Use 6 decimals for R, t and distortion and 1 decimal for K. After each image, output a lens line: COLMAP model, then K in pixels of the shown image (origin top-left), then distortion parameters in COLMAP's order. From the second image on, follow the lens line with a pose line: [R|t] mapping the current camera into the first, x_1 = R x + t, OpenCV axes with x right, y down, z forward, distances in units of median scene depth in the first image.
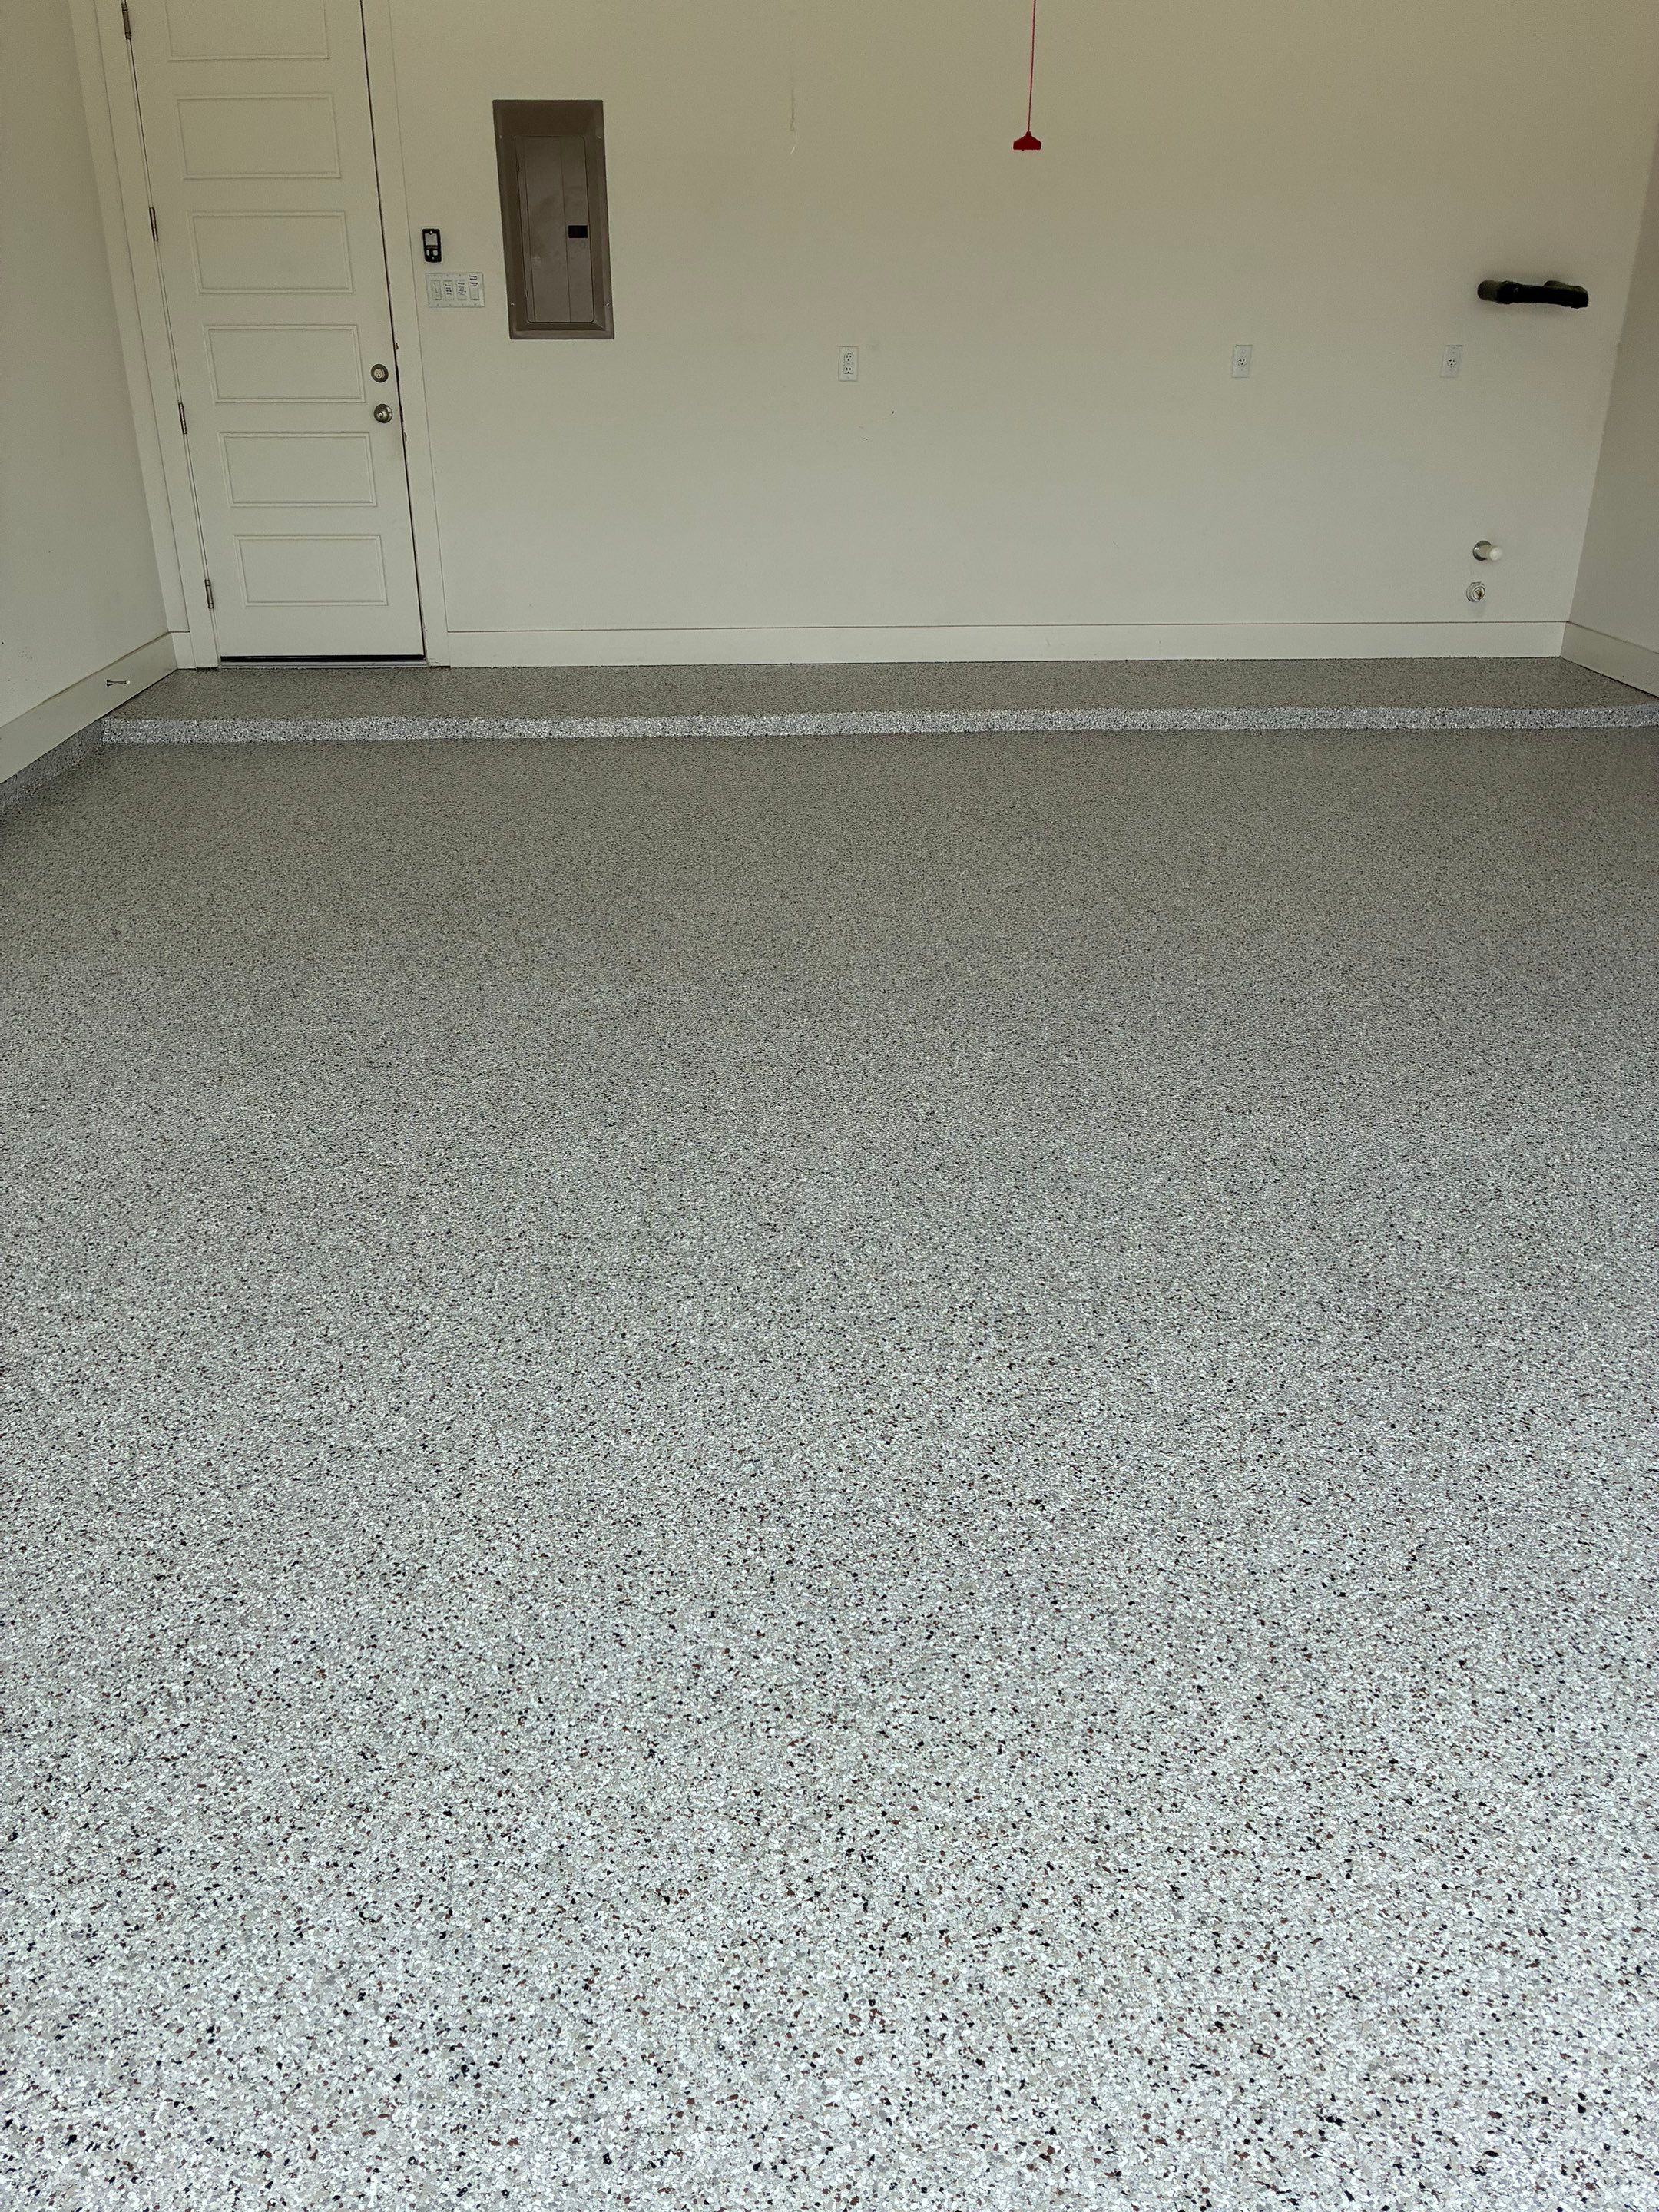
lens RADIAL K [[1643.9, 0, 829.5], [0, 1643.9, 1106.0], [0, 0, 1]] dist [0.066563, -0.084391]
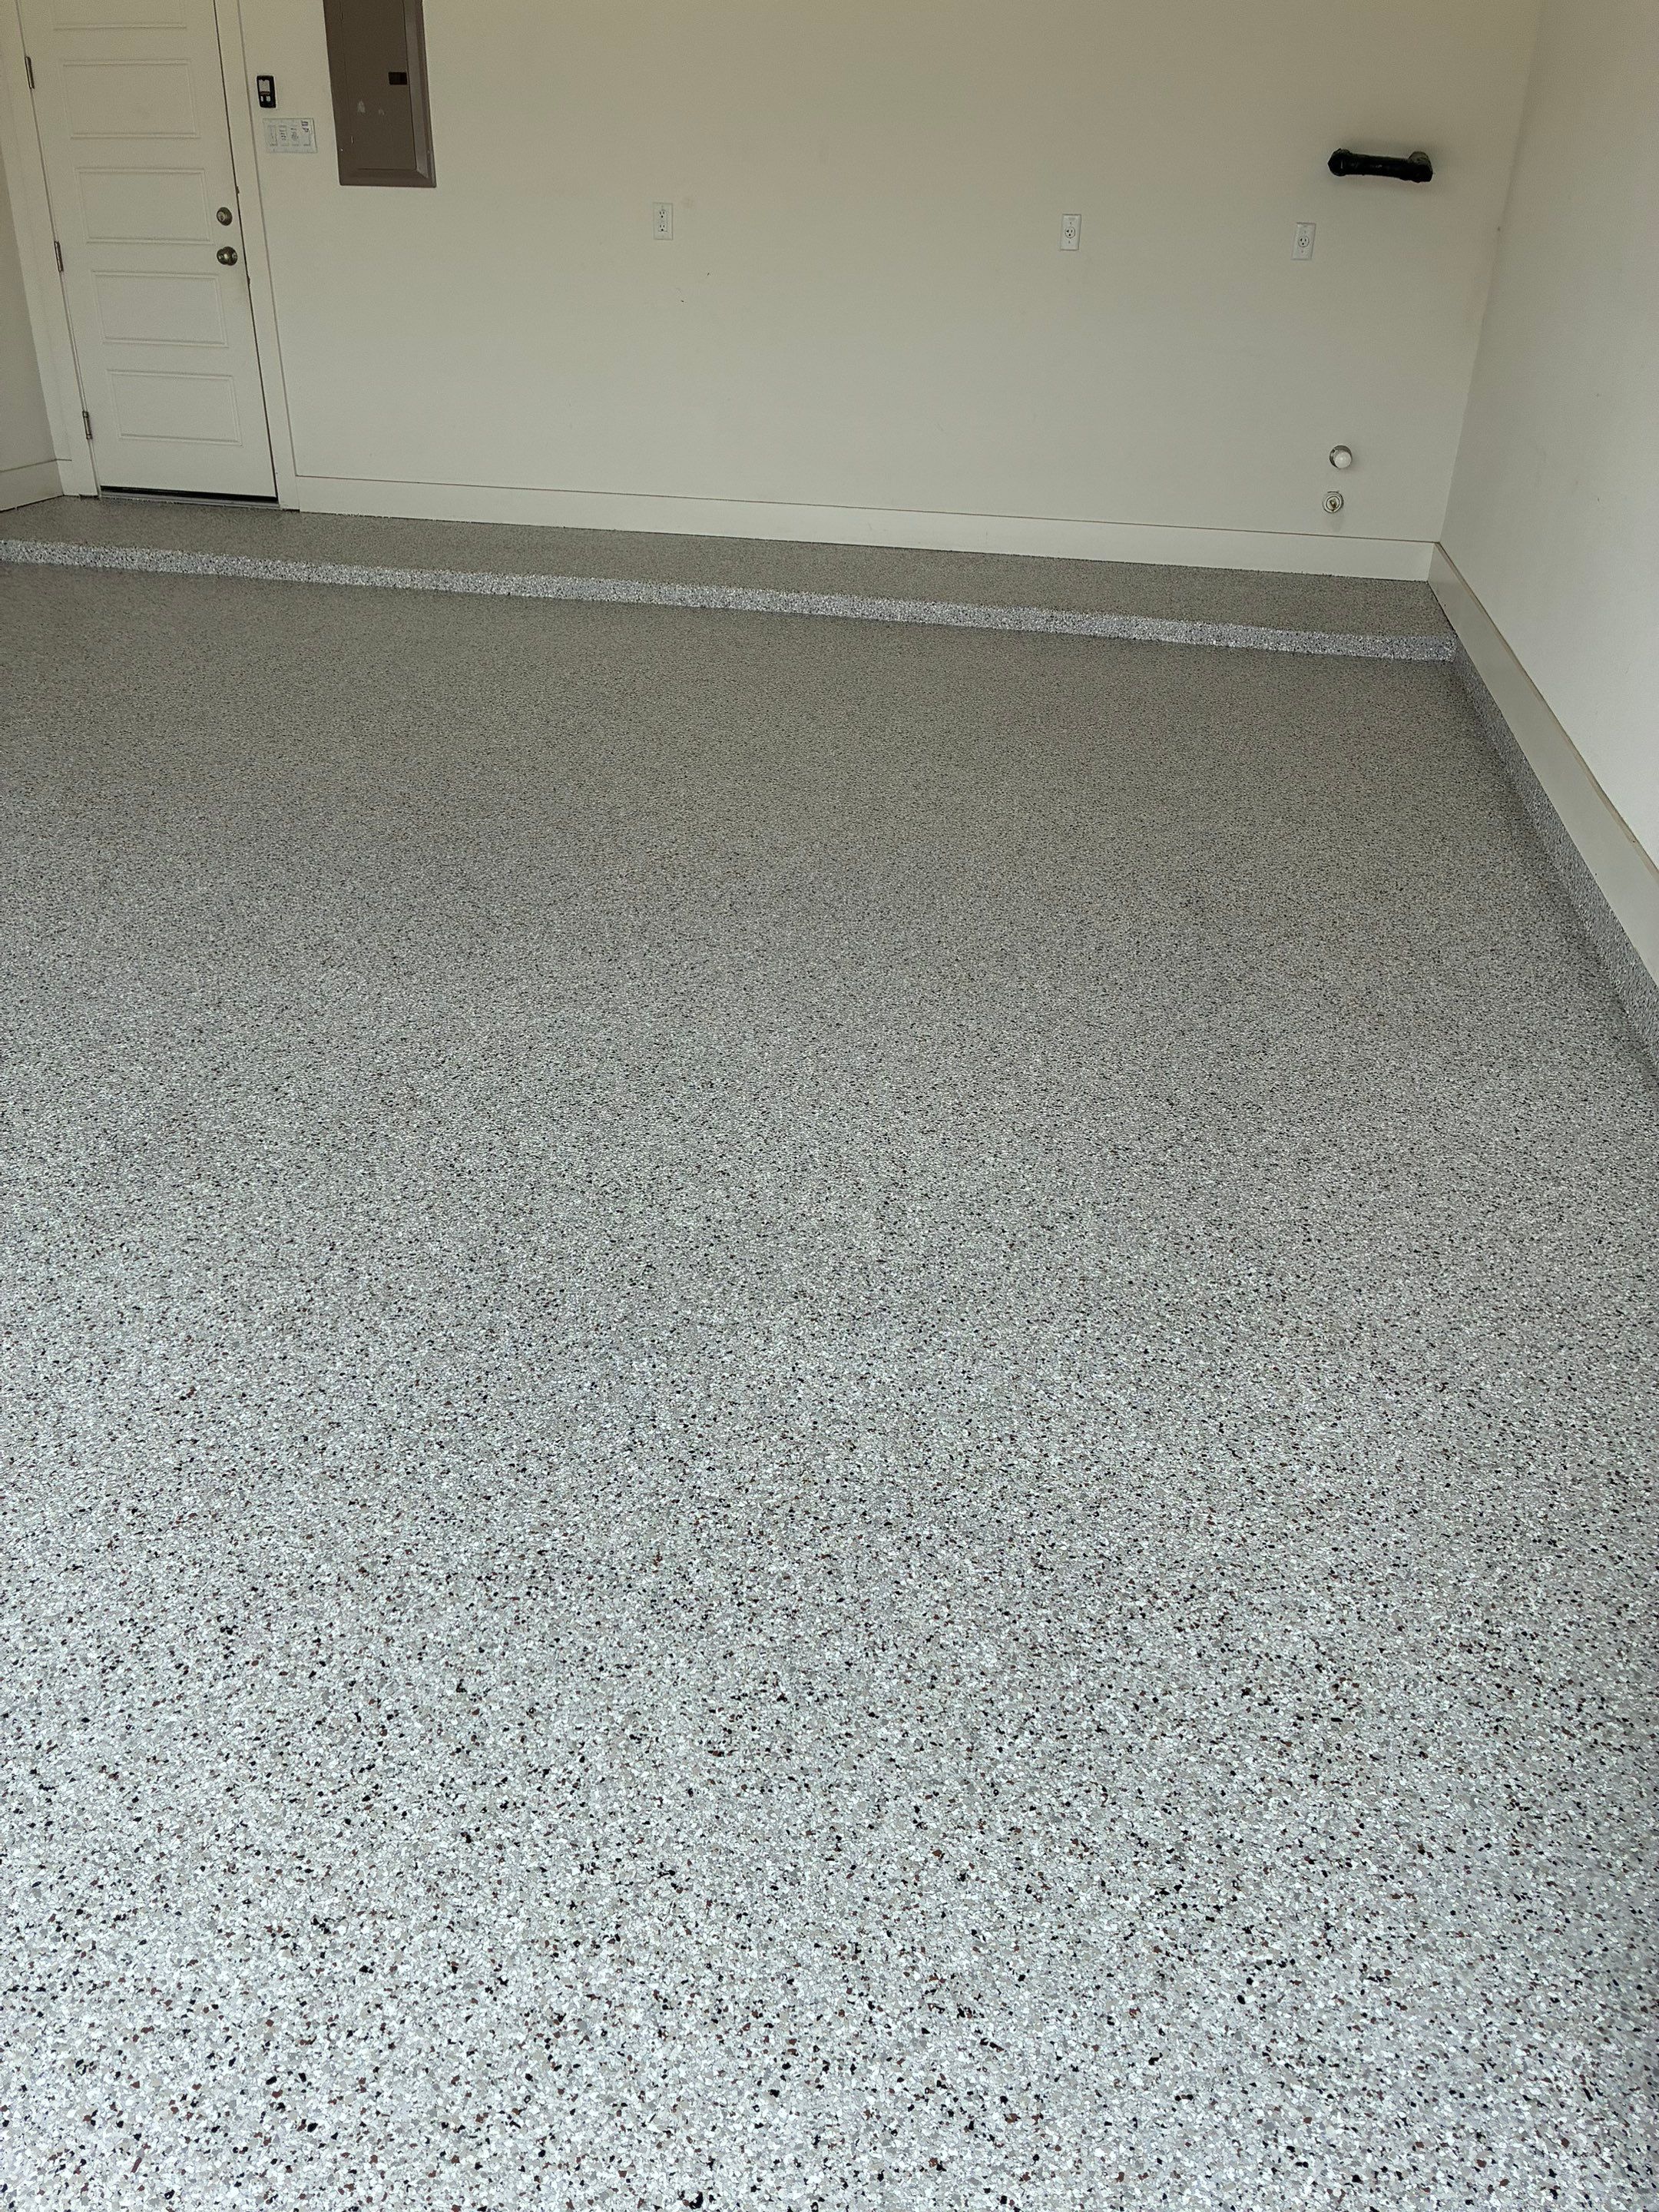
lens RADIAL K [[1643.9, 0, 829.5], [0, 1643.9, 1106.0], [0, 0, 1]] dist [0.066563, -0.084391]
pose [[0.971938, 0.133678, -0.193561, 0.393418], [-0.122292, 0.990045, 0.069678, -0.009812], [0.200948, -0.044052, 0.978611, 0.035293]]
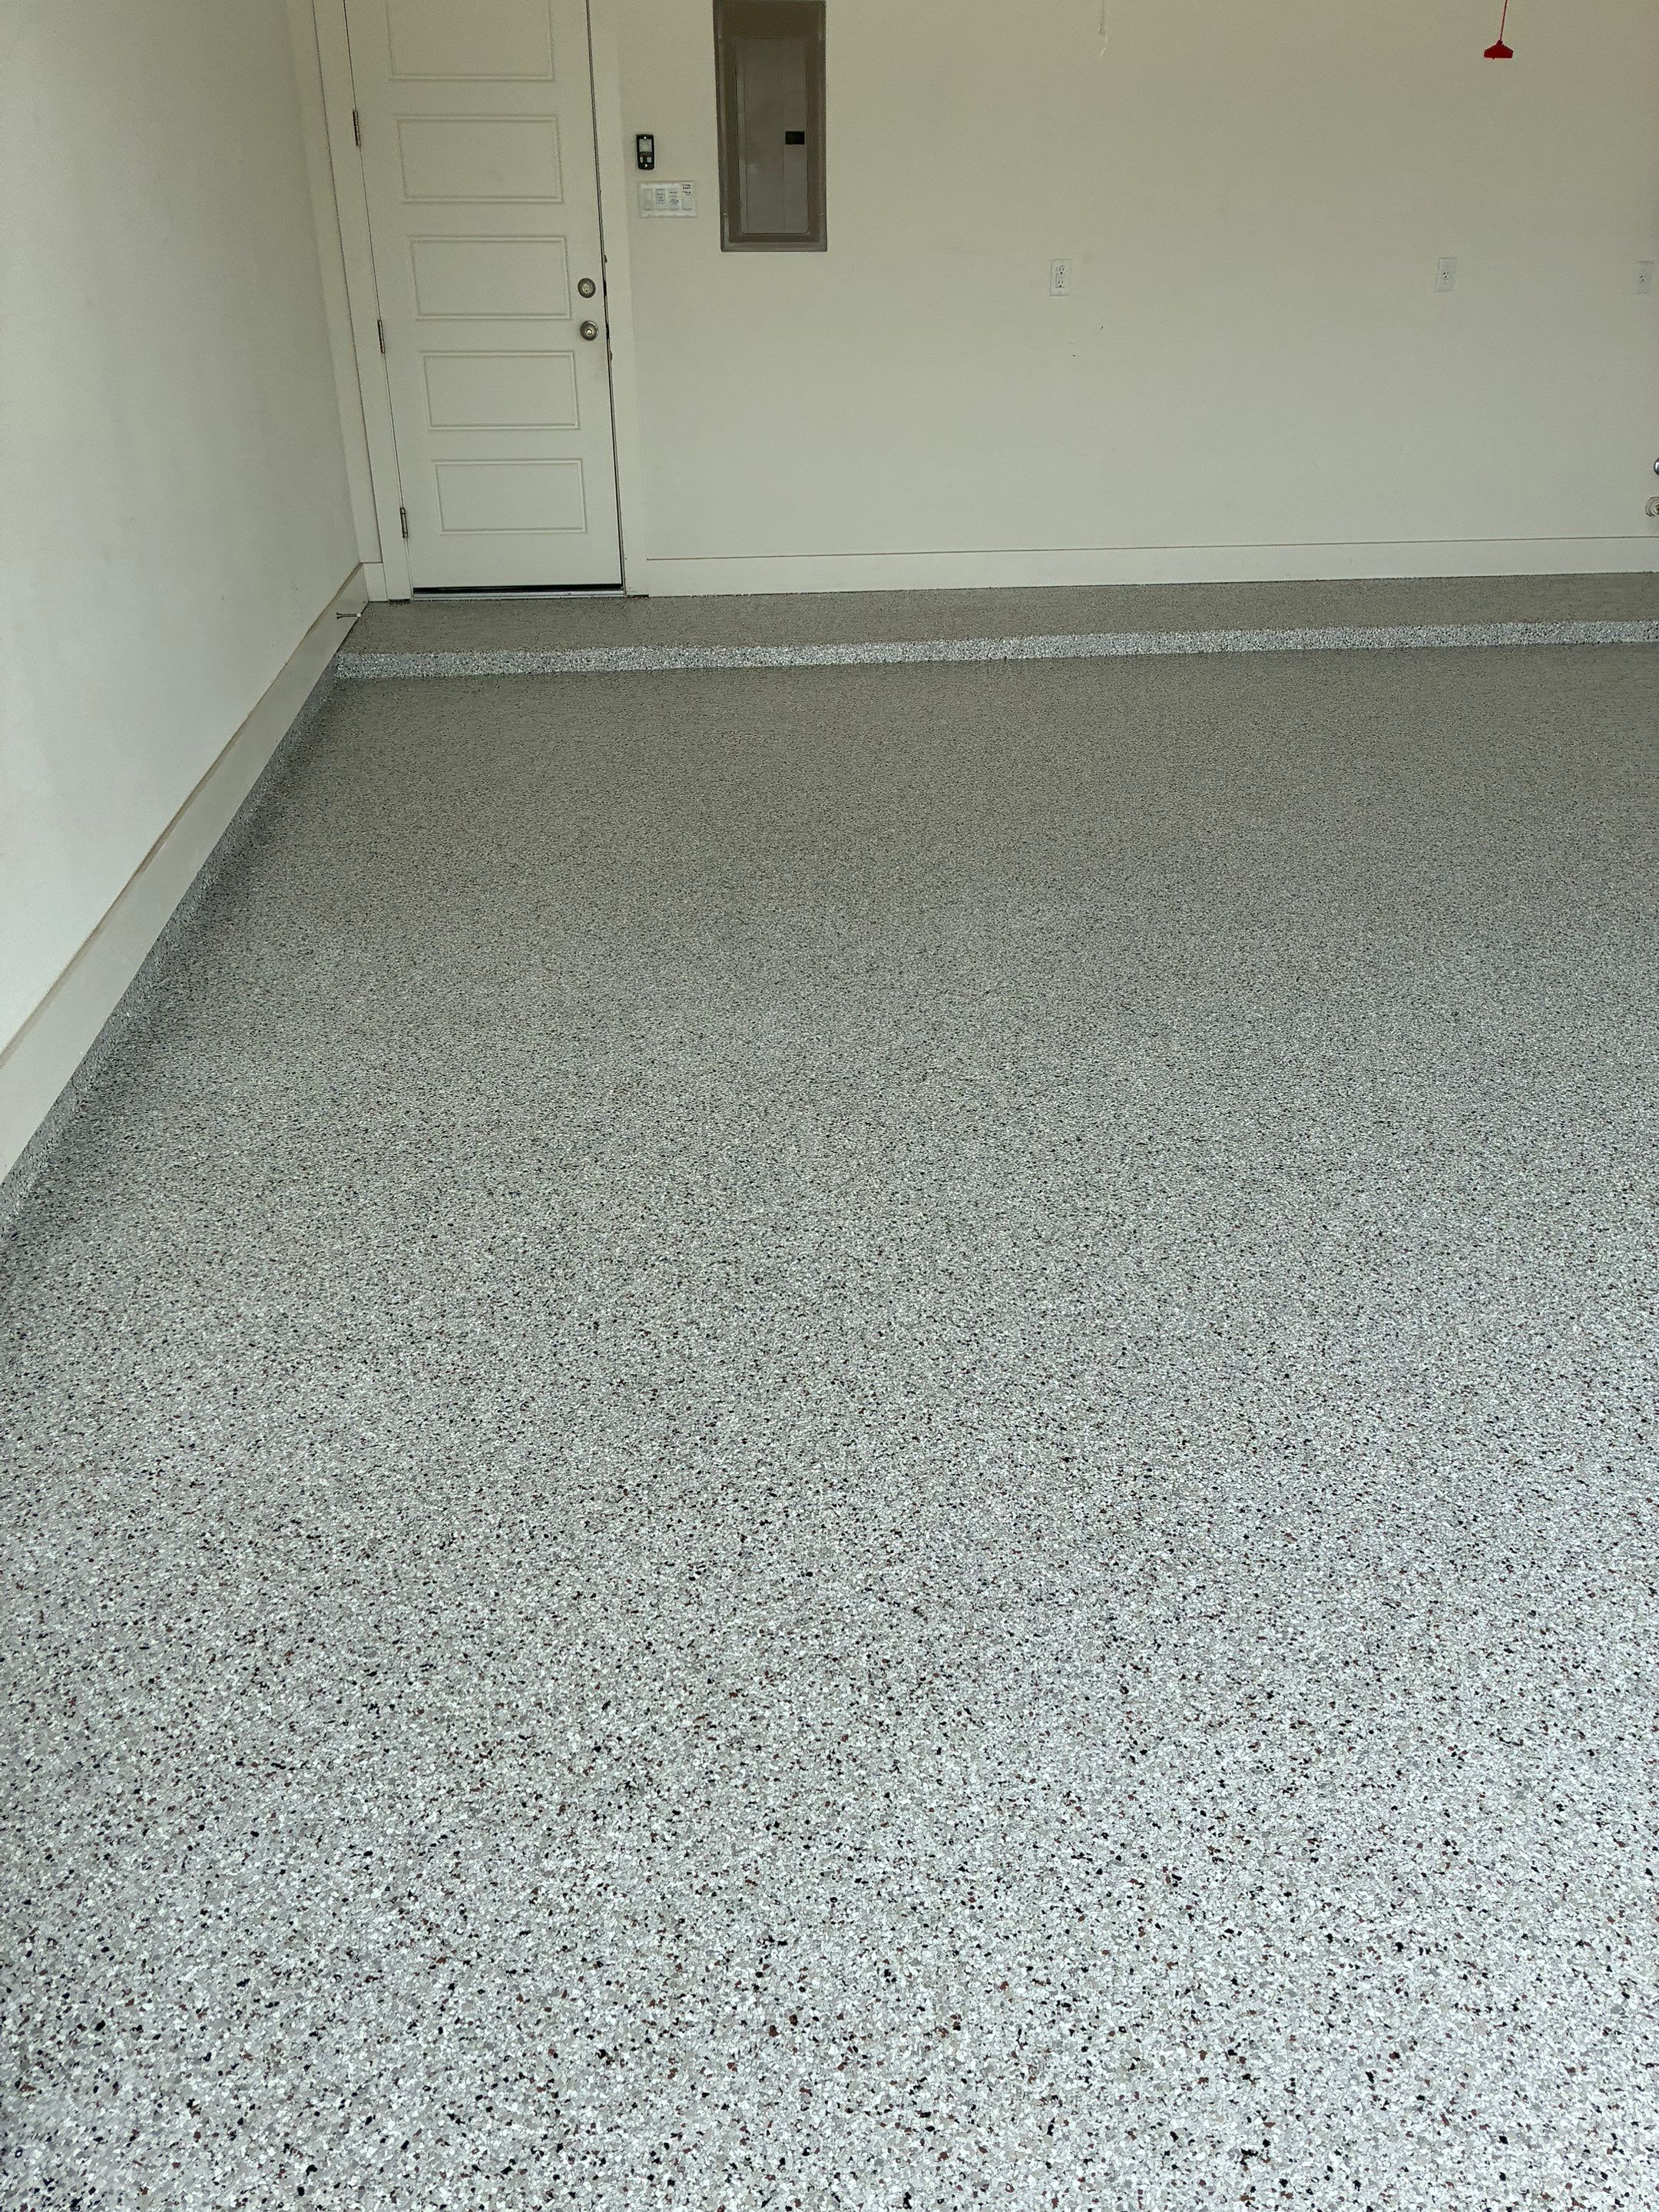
lens RADIAL K [[1638.5, 0, 883.2], [0, 1638.5, 1144.6], [0, 0, 1]] dist [0.046918, -0.050734]
pose [[0.997009, -0.034900, 0.068959, -0.192250], [0.030801, 0.997745, 0.059633, 0.006869], [-0.070885, -0.057331, 0.995836, -0.003353]]
